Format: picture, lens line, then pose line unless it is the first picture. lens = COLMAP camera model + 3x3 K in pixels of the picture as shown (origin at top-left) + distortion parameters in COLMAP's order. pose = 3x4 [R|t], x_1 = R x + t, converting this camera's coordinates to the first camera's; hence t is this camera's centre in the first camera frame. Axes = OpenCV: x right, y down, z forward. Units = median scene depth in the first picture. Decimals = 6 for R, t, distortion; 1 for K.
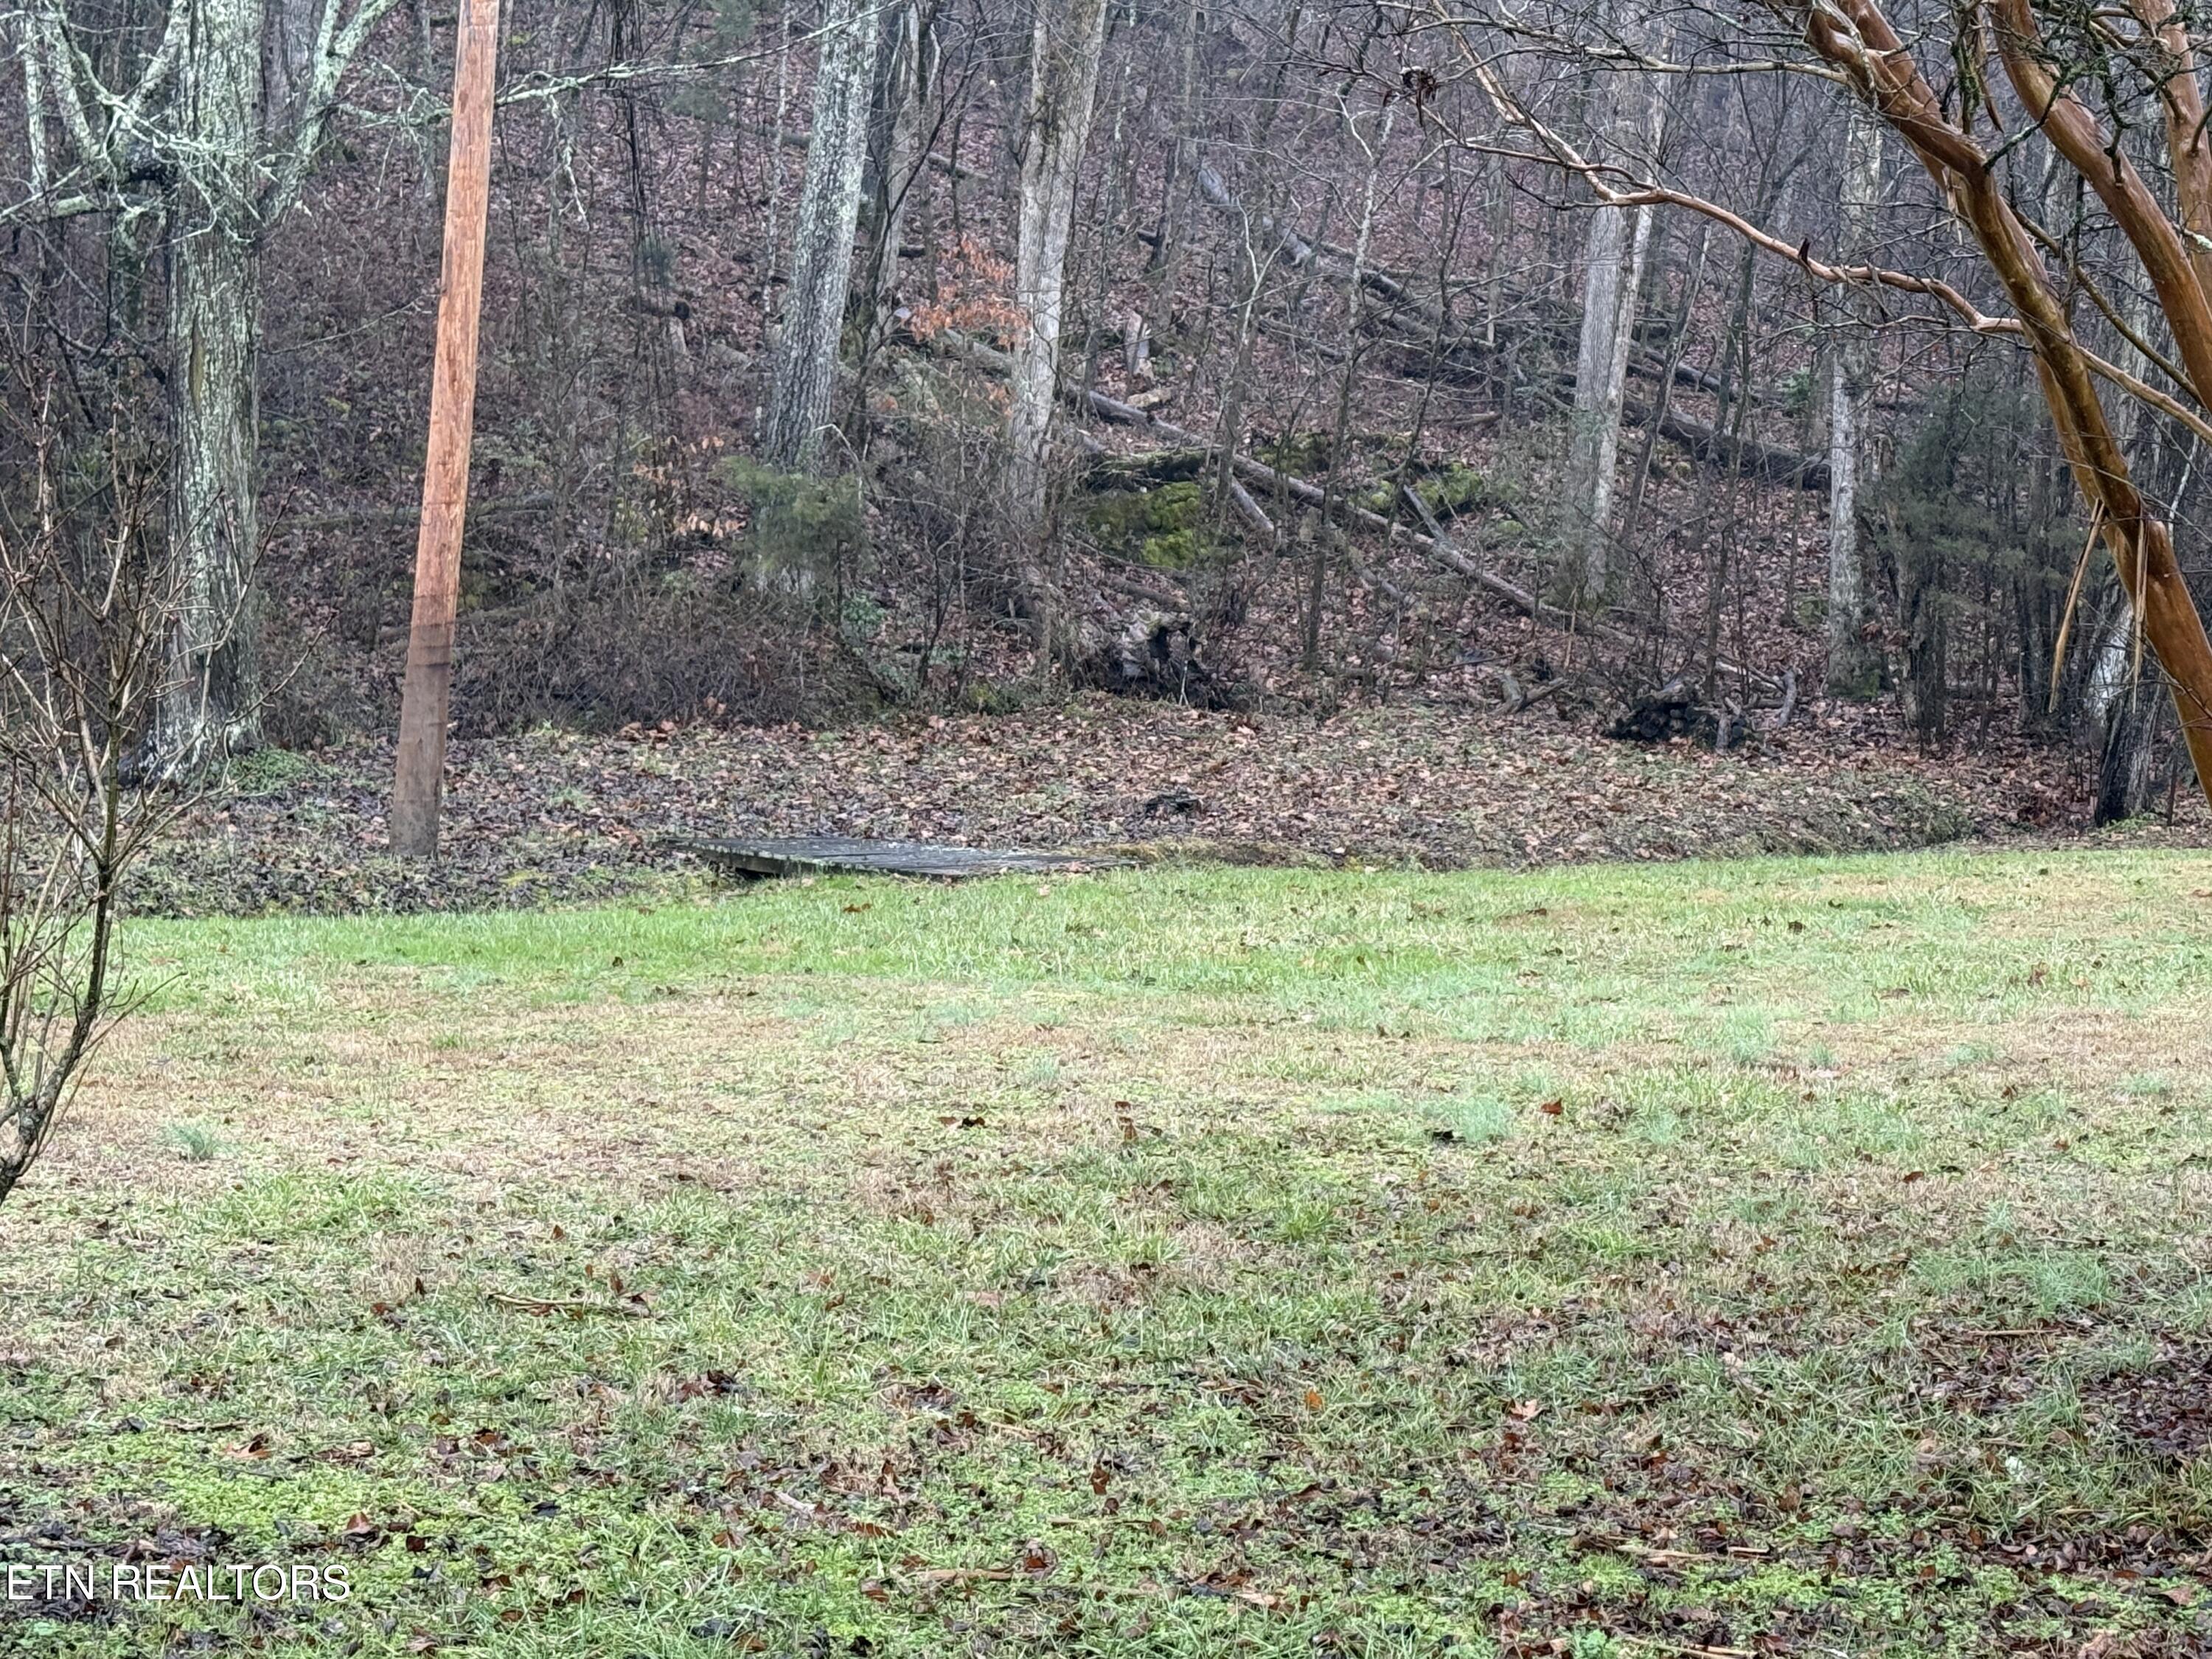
lens RADIAL K [[4069.6, 0, 1104.2], [0, 4069.6, 828.1], [0, 0, 1]] dist [0.140295, 0.000000]
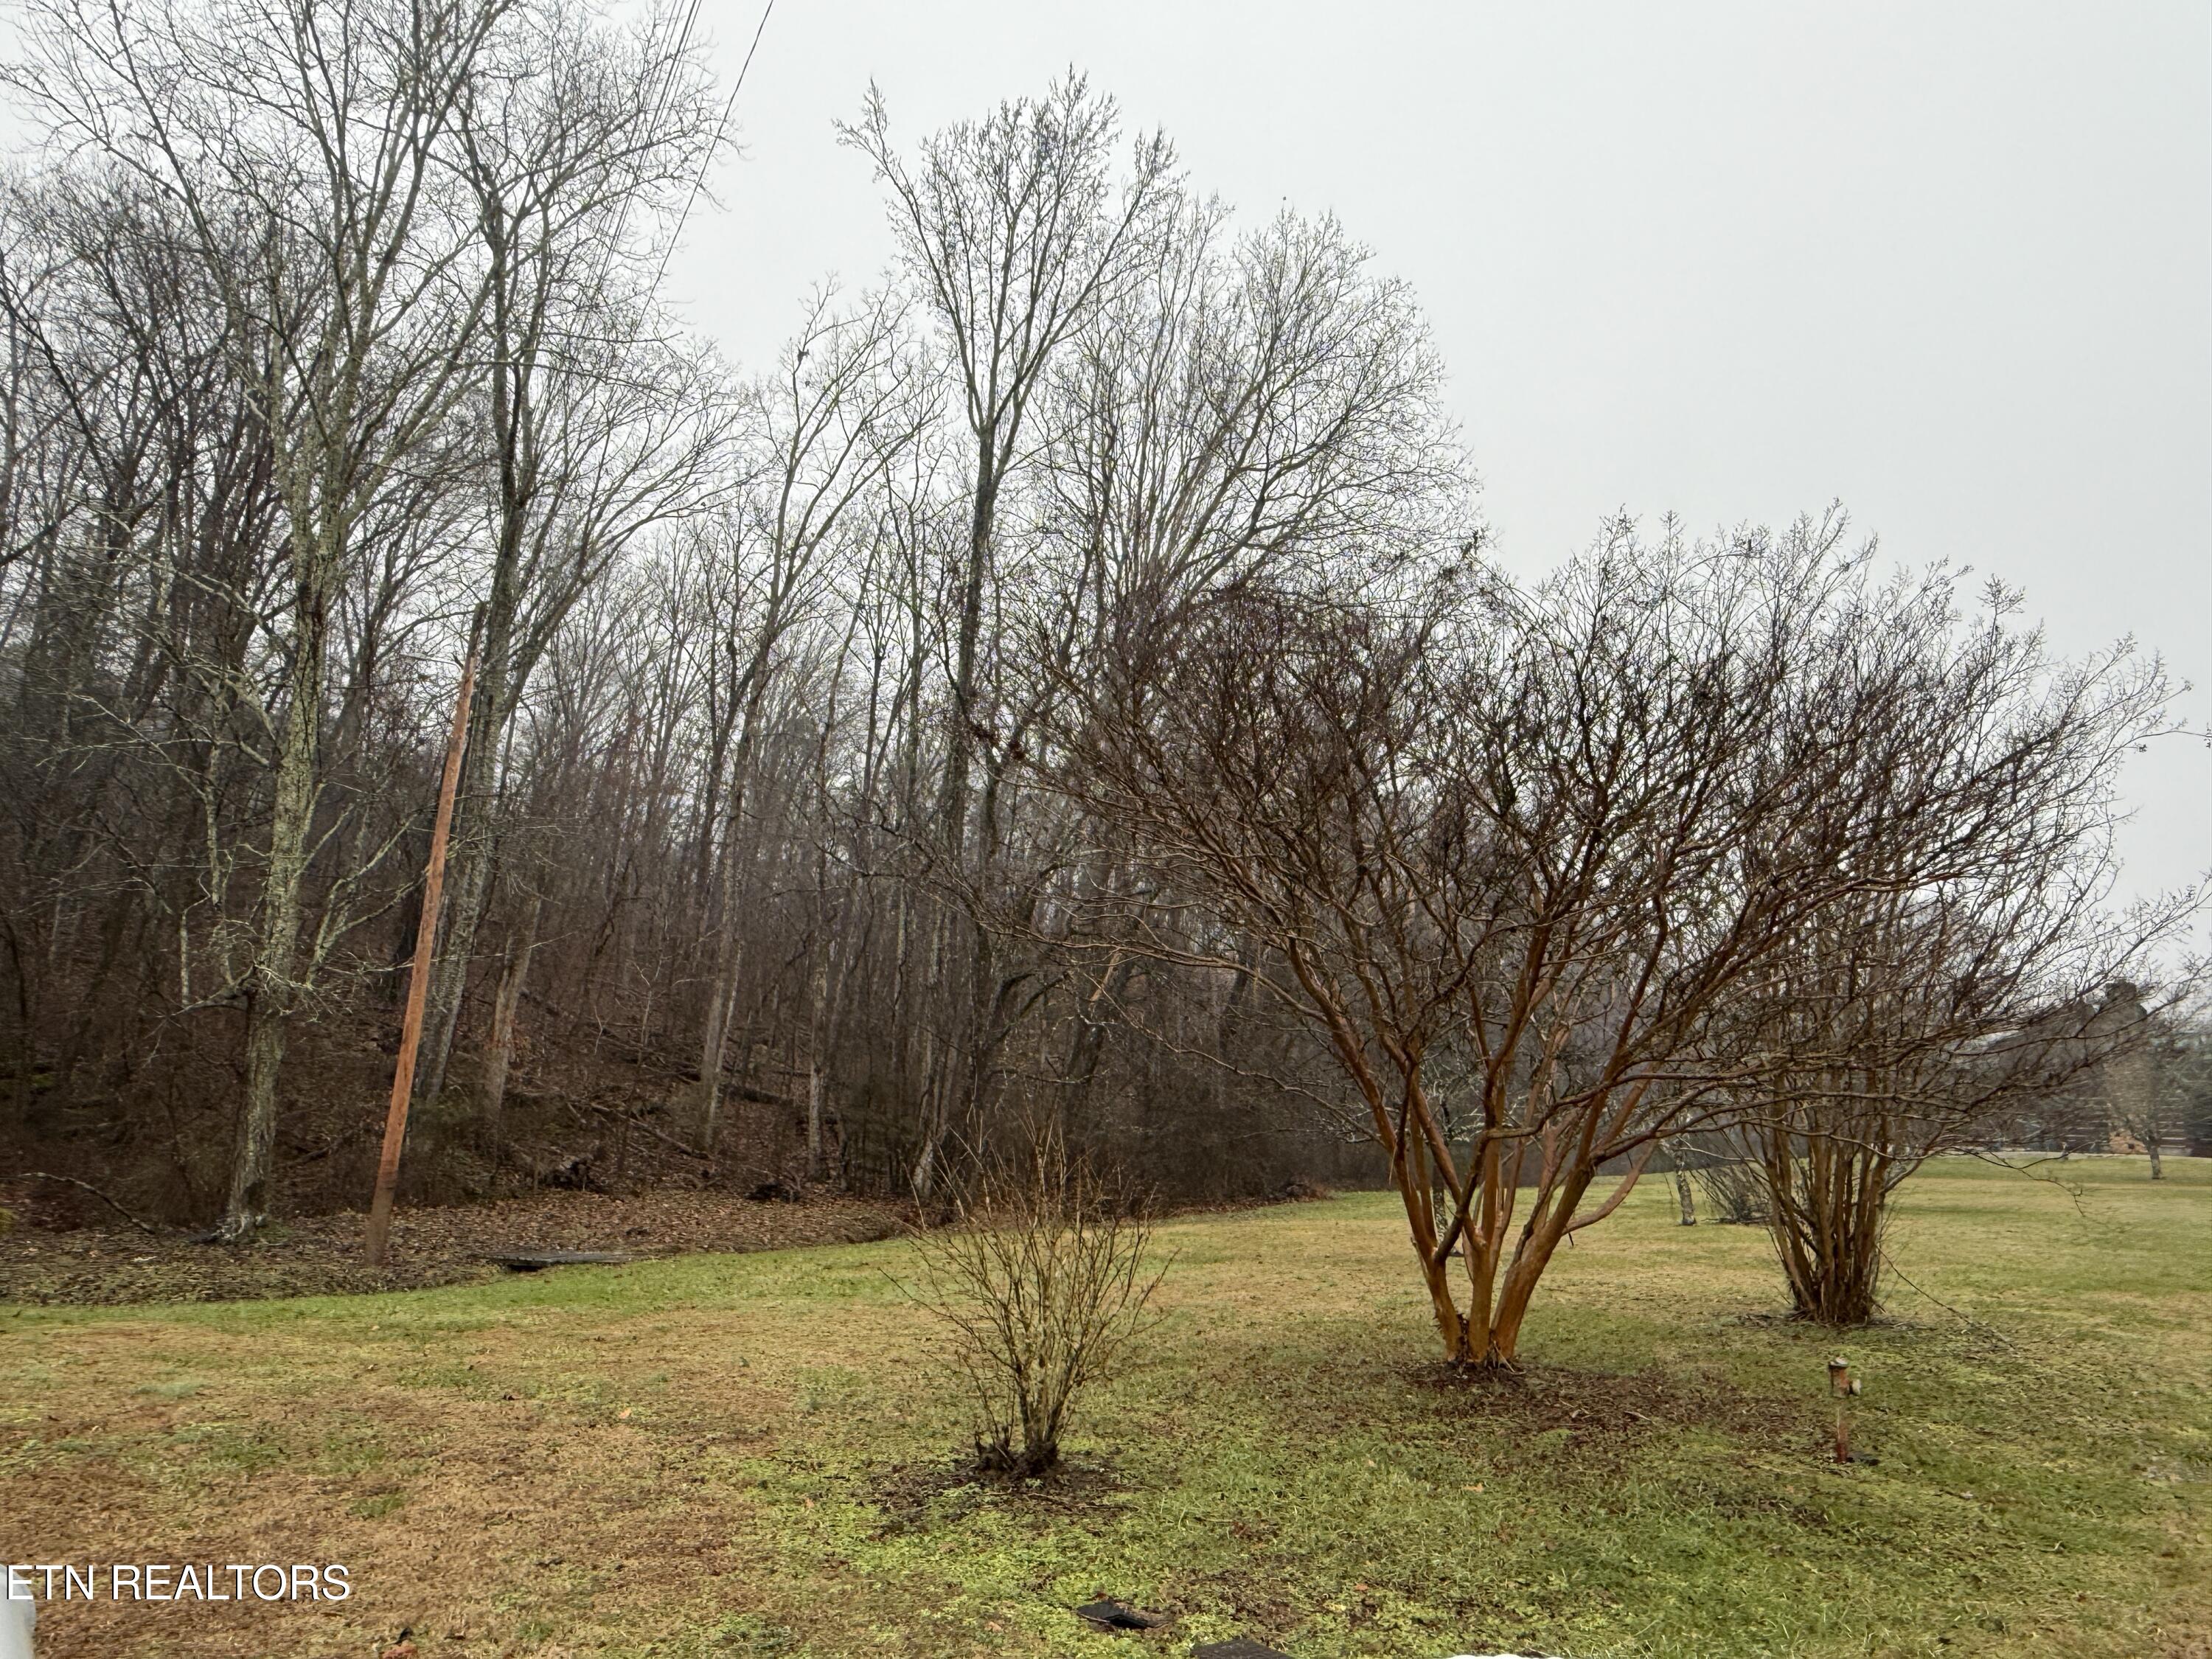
lens RADIAL K [[1515.5, 0, 1103.7], [0, 1515.5, 841.5], [0, 0, 1]] dist [-0.004482, -0.000830]
pose [[0.898354, 0.065664, 0.434337, -0.119456], [0.043473, 0.970620, -0.236657, -0.004686], [-0.437116, 0.231484, 0.869106, -0.040324]]
